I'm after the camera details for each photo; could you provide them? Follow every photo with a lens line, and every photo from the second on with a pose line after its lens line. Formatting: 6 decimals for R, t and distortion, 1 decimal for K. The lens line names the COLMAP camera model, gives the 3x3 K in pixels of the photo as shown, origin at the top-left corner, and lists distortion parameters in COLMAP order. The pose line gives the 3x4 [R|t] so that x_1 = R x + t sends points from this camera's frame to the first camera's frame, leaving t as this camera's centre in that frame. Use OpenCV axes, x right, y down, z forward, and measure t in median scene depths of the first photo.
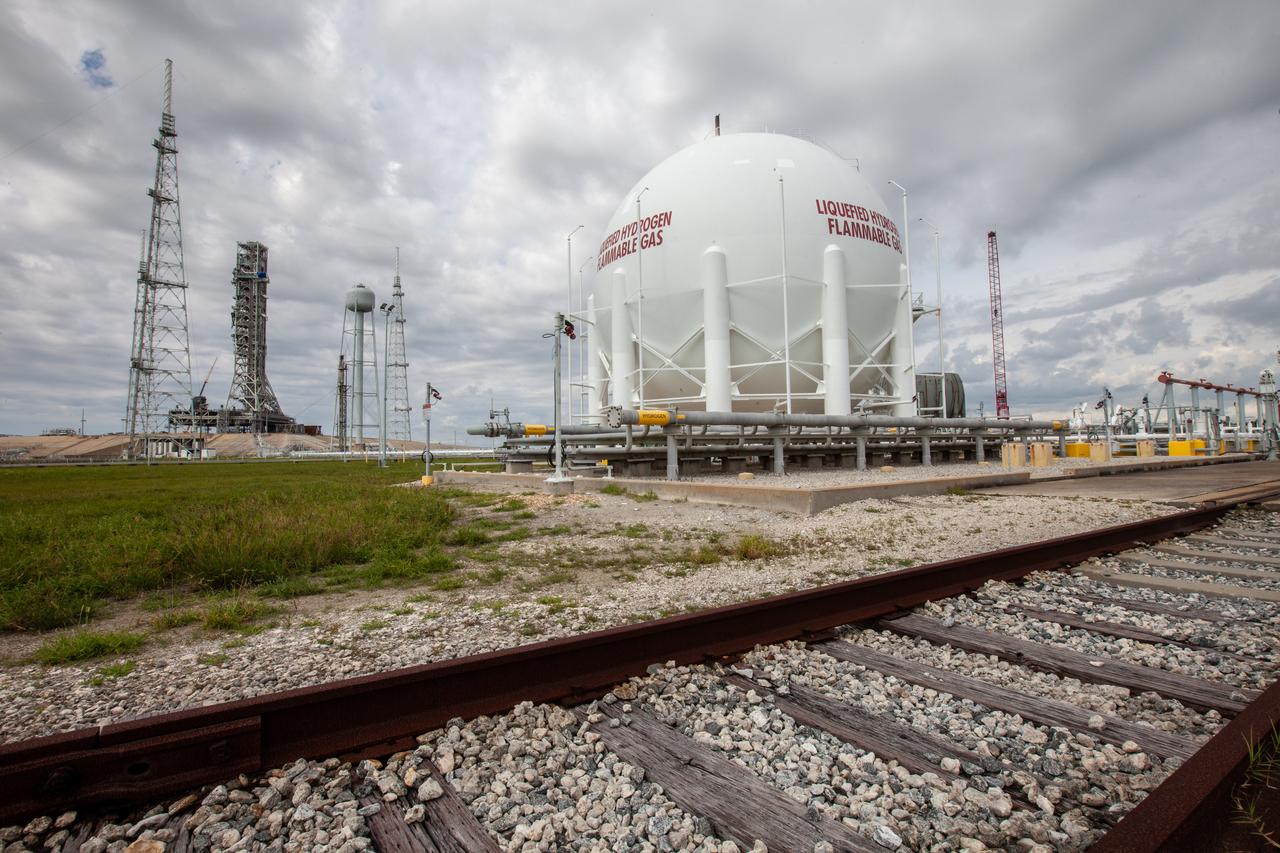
lens RADIAL K [[675.6, 0, 639.9], [0, 675.6, 427.4], [0, 0, 1]] dist [-0.000620, 0.000101]
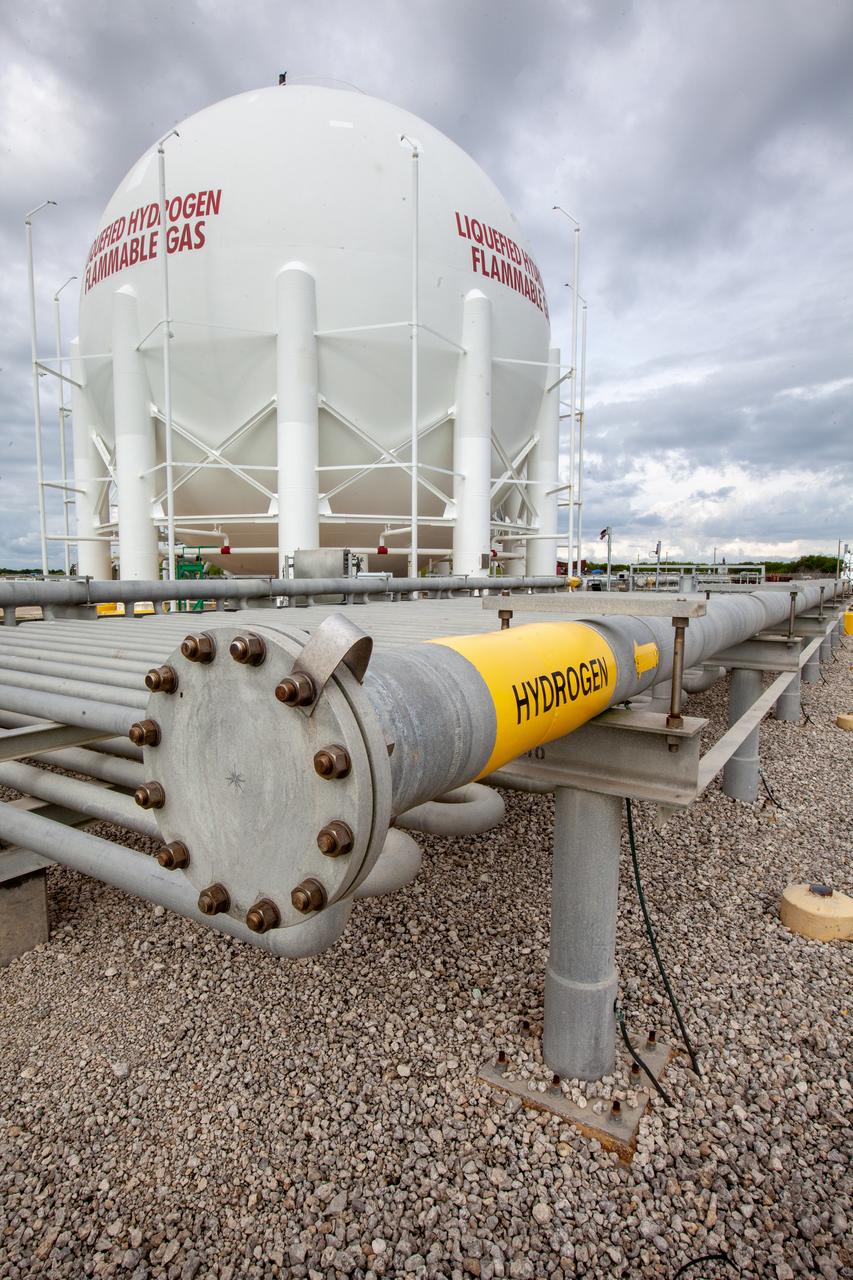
lens RADIAL K [[726.3, 0, 428.0], [0, 726.3, 639.9], [0, 0, 1]] dist [-0.006365, 0.005964]
pose [[0.936124, -0.012229, 0.351456, -0.010794], [-0.029428, 0.993166, 0.112938, -0.010621], [-0.350436, -0.116067, 0.929367, 0.321396]]
